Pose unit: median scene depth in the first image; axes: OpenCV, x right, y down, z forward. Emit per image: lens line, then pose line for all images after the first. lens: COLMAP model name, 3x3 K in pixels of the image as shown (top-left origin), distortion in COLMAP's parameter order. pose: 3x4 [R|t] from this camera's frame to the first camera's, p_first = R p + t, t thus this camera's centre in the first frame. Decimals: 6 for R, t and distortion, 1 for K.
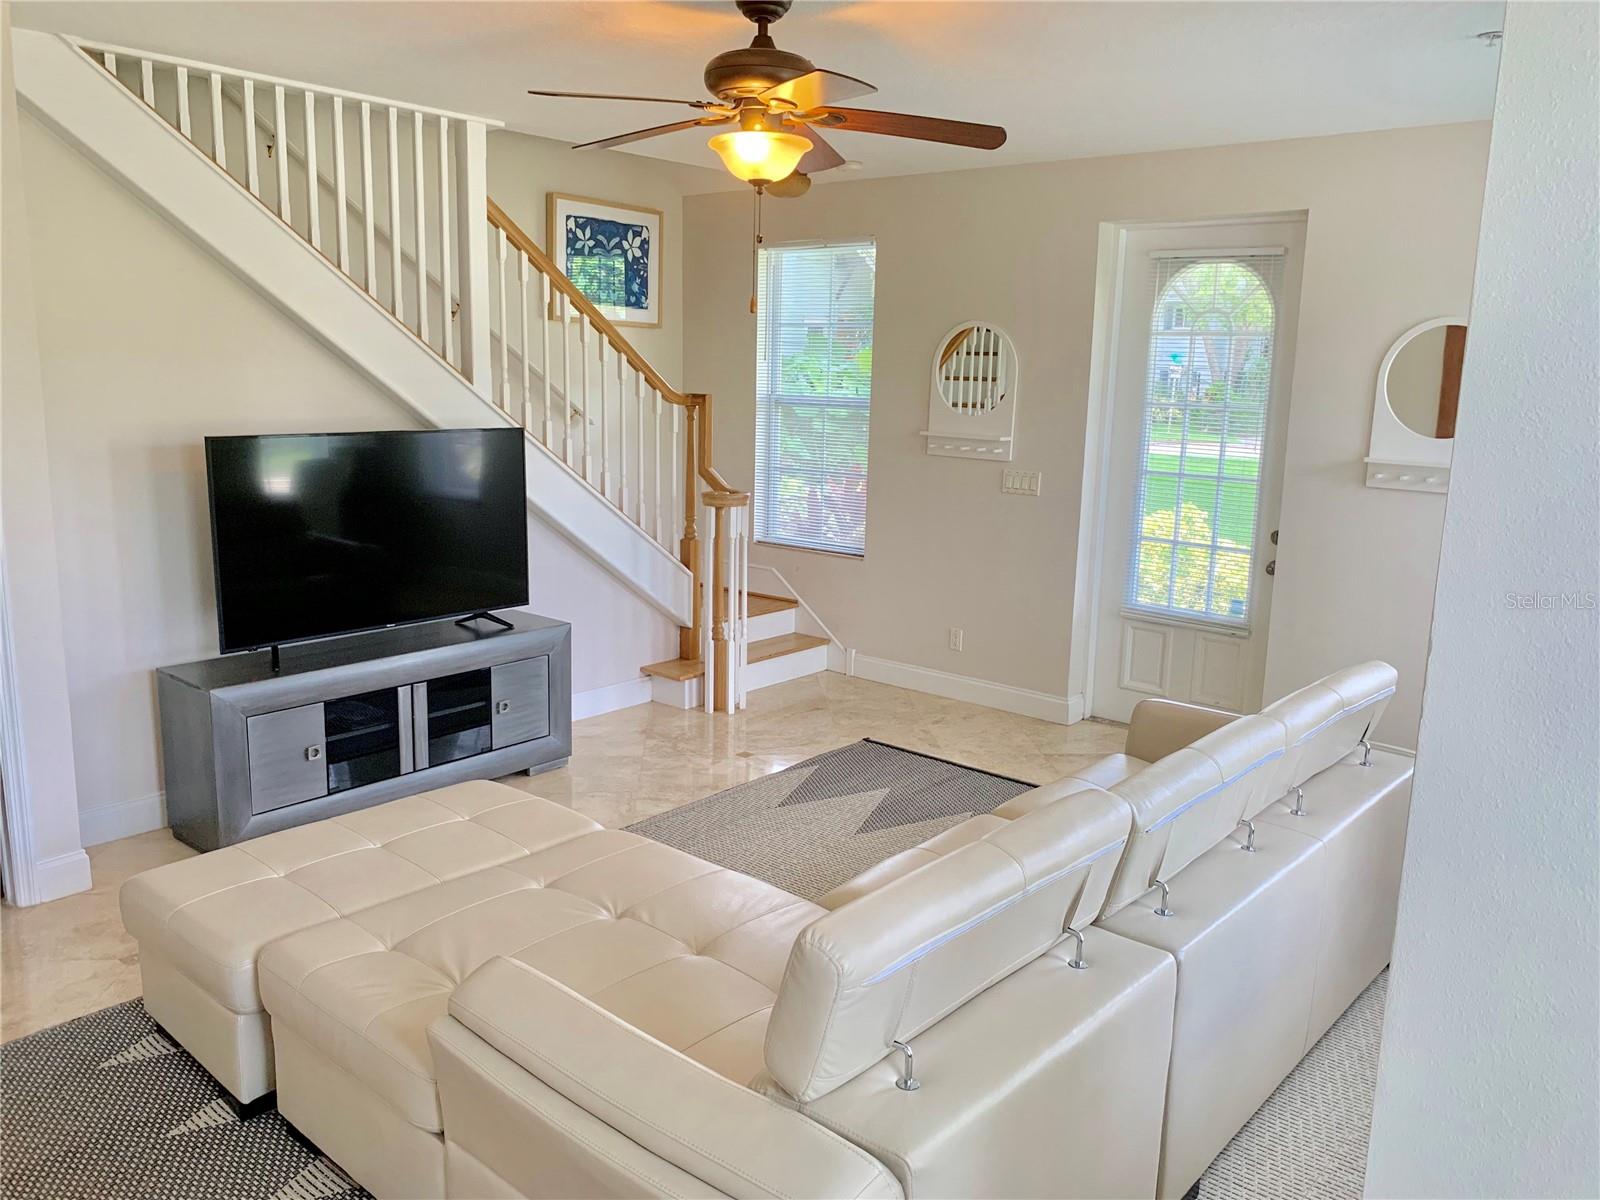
lens RADIAL K [[1242.3, 0, 799.3], [0, 1242.3, 587.7], [0, 0, 1]] dist [0.149907, -0.170031]
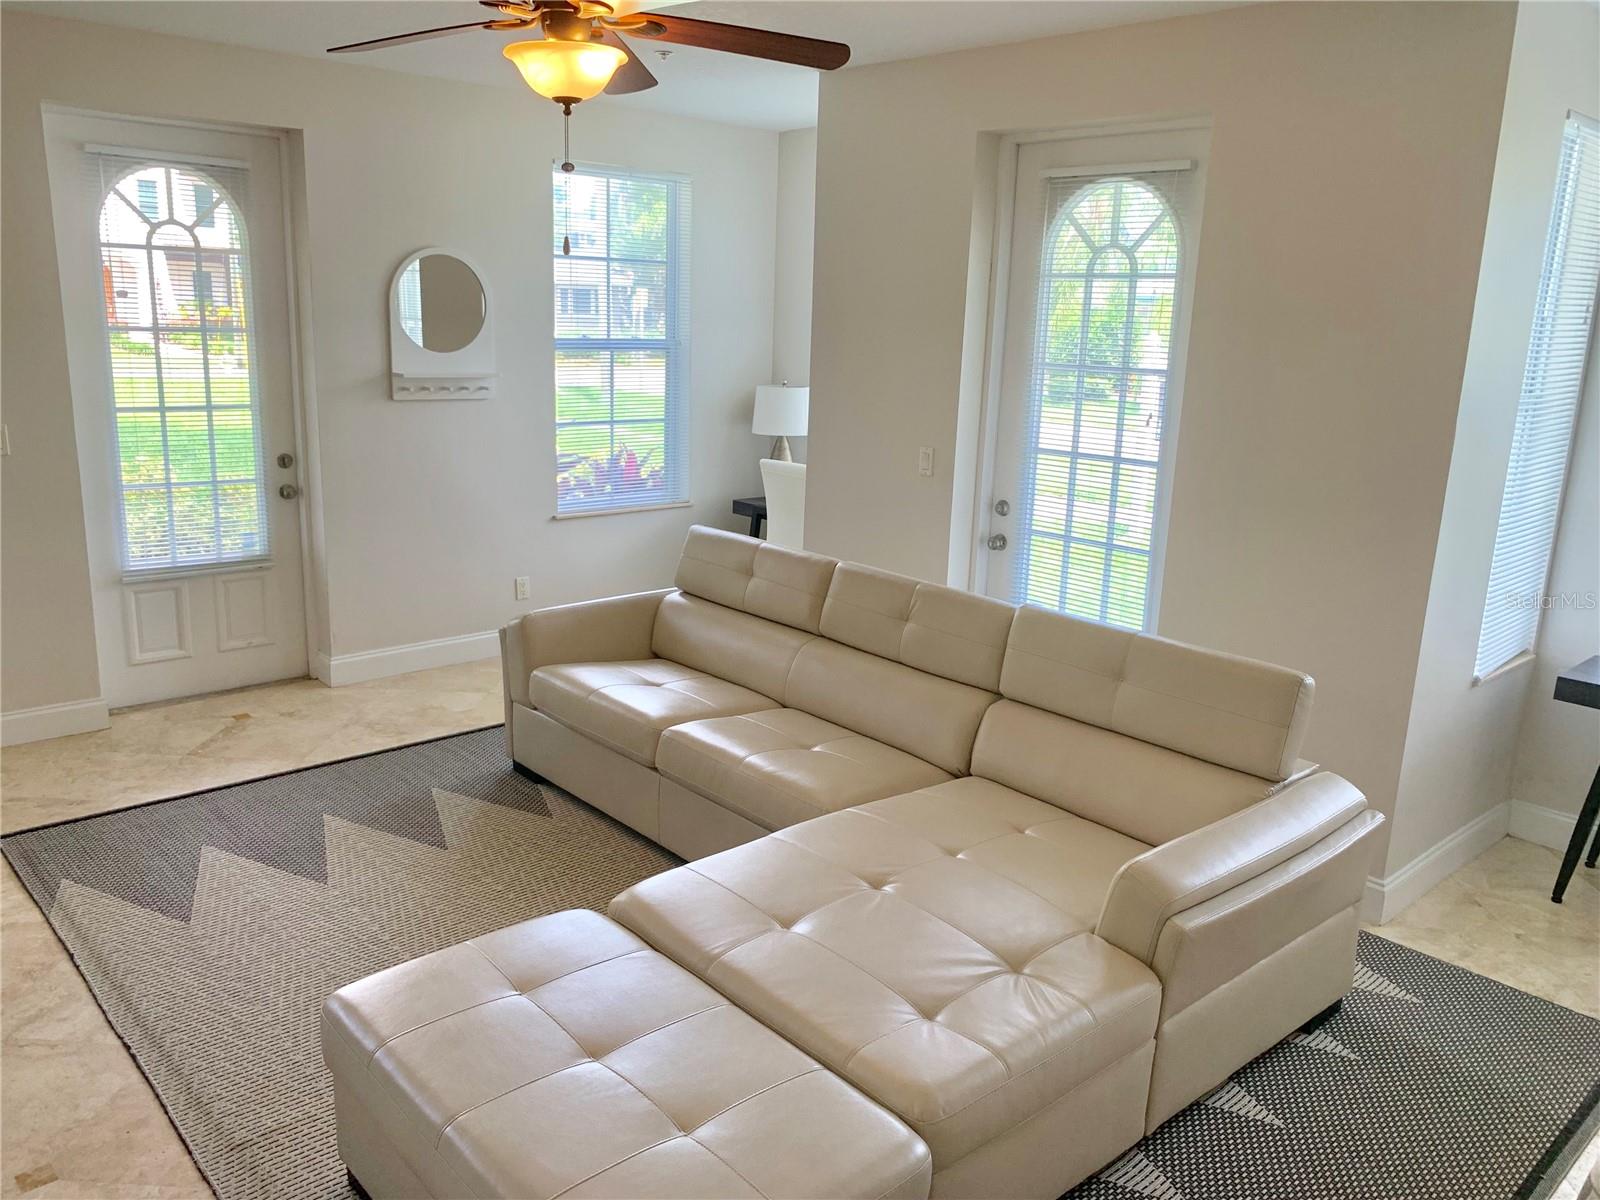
lens RADIAL K [[1242.3, 0, 799.3], [0, 1242.3, 587.7], [0, 0, 1]] dist [0.149907, -0.170031]
pose [[0.133981, -0.240761, 0.961292, -0.583241], [0.149102, 0.963893, 0.220631, -0.109689], [-0.979703, 0.113771, 0.165042, 0.476634]]
